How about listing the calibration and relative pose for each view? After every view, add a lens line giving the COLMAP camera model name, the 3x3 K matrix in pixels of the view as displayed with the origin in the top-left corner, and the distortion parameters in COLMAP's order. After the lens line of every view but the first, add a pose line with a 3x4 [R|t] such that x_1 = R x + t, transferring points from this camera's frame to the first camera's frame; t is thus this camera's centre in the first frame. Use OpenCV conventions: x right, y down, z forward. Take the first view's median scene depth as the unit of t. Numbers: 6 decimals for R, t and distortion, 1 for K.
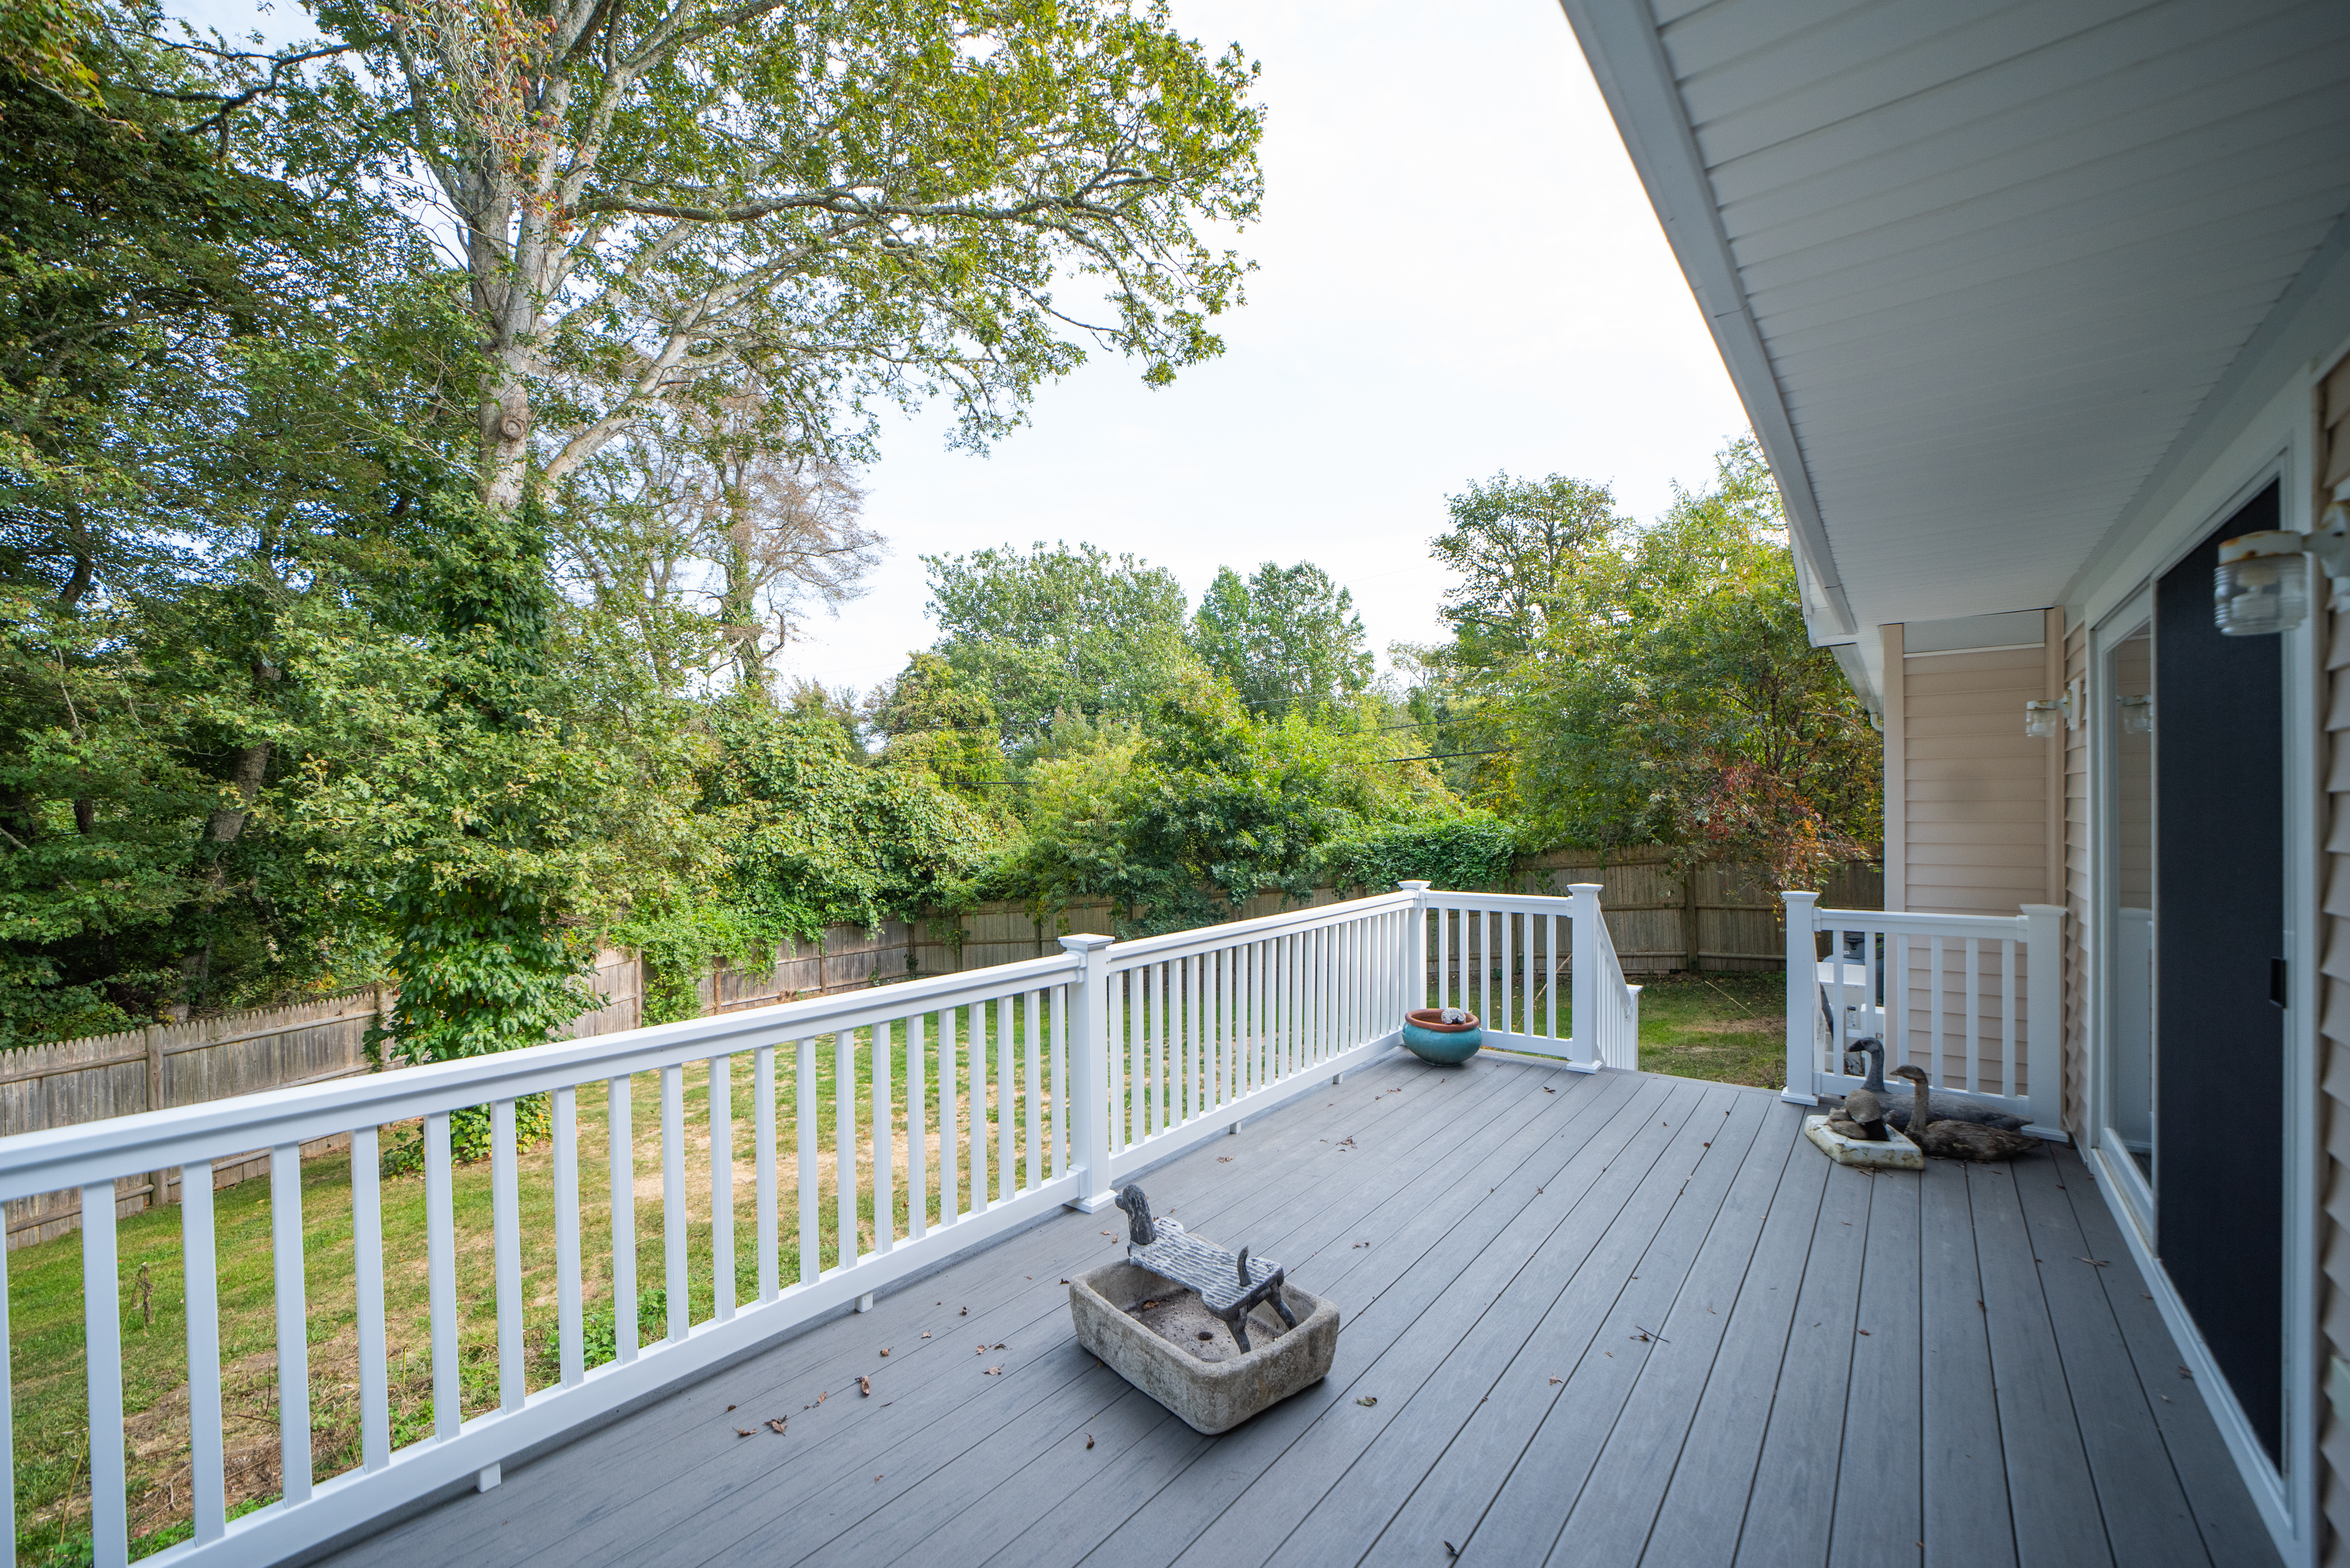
lens RADIAL K [[930.3, 0, 1173.7], [0, 930.3, 811.1], [0, 0, 1]] dist [-0.001093, -0.000006]
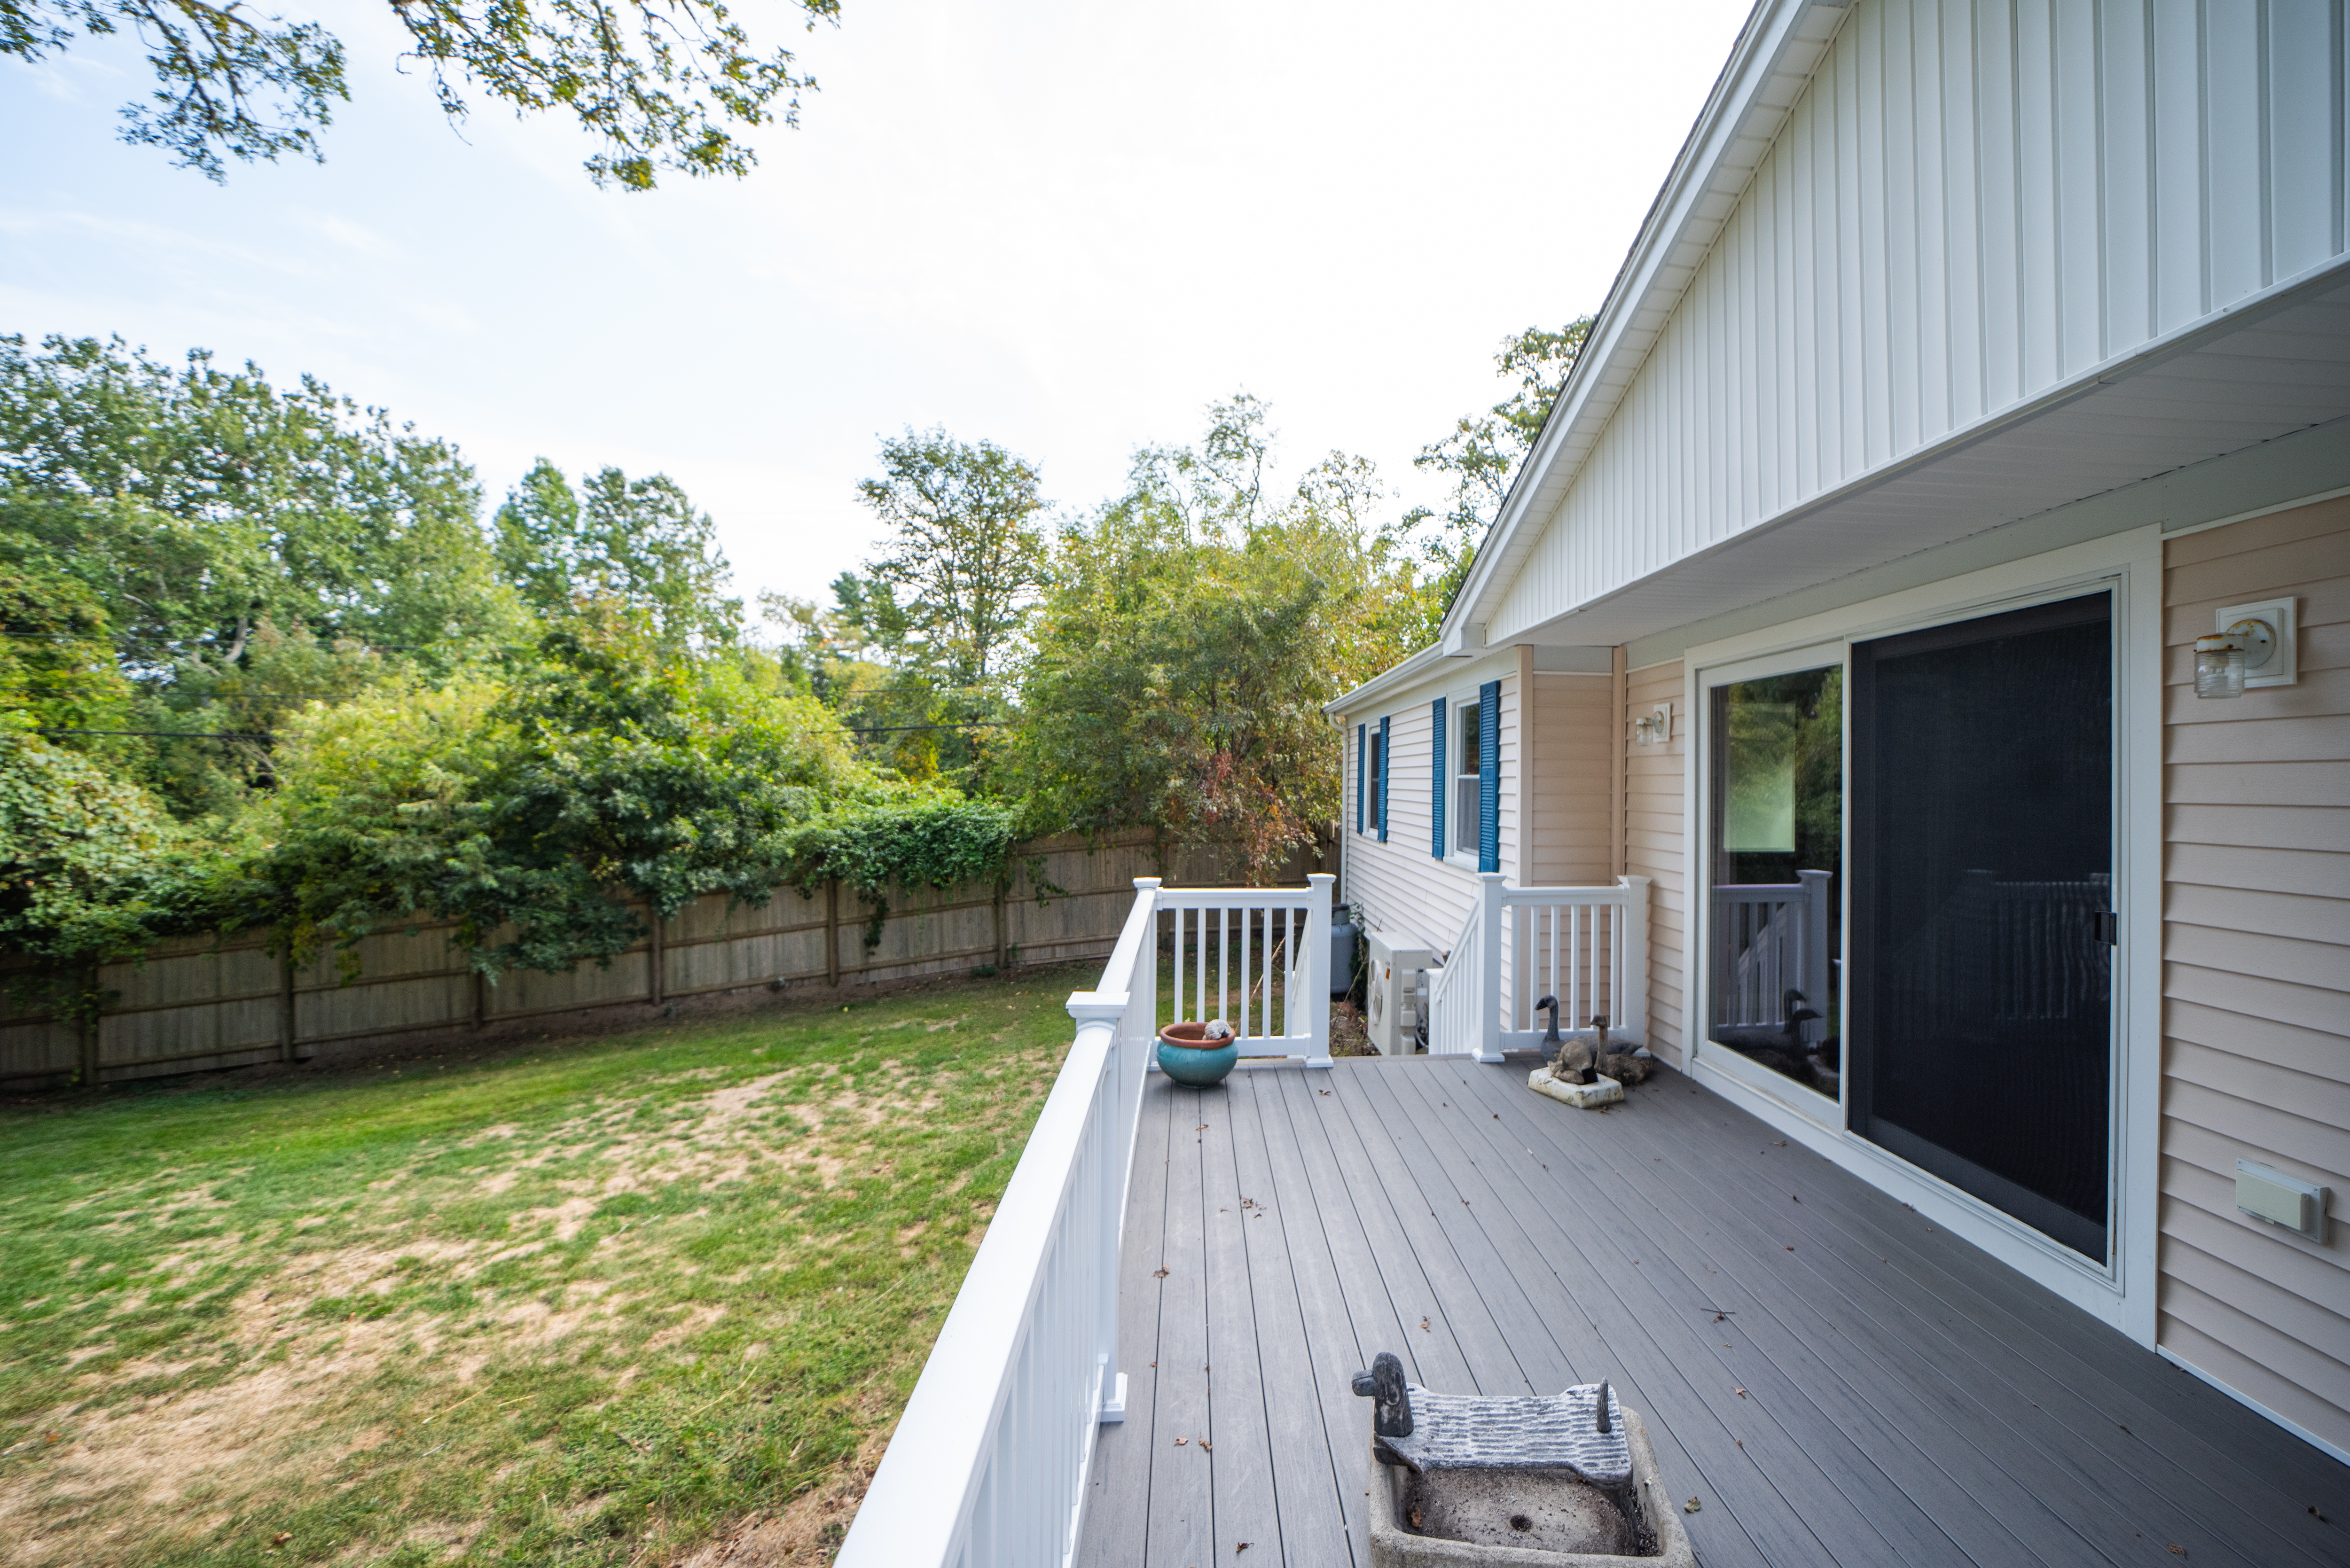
lens RADIAL K [[998.3, 0, 1175.0], [0, 998.3, 784.0], [0, 0, 1]] dist [-0.019378, 0.000083]
pose [[0.747416, 0.013894, 0.664211, -0.153337], [-0.012147, 0.999900, -0.007247, -0.003516], [-0.664245, -0.002652, 0.747510, 0.129614]]
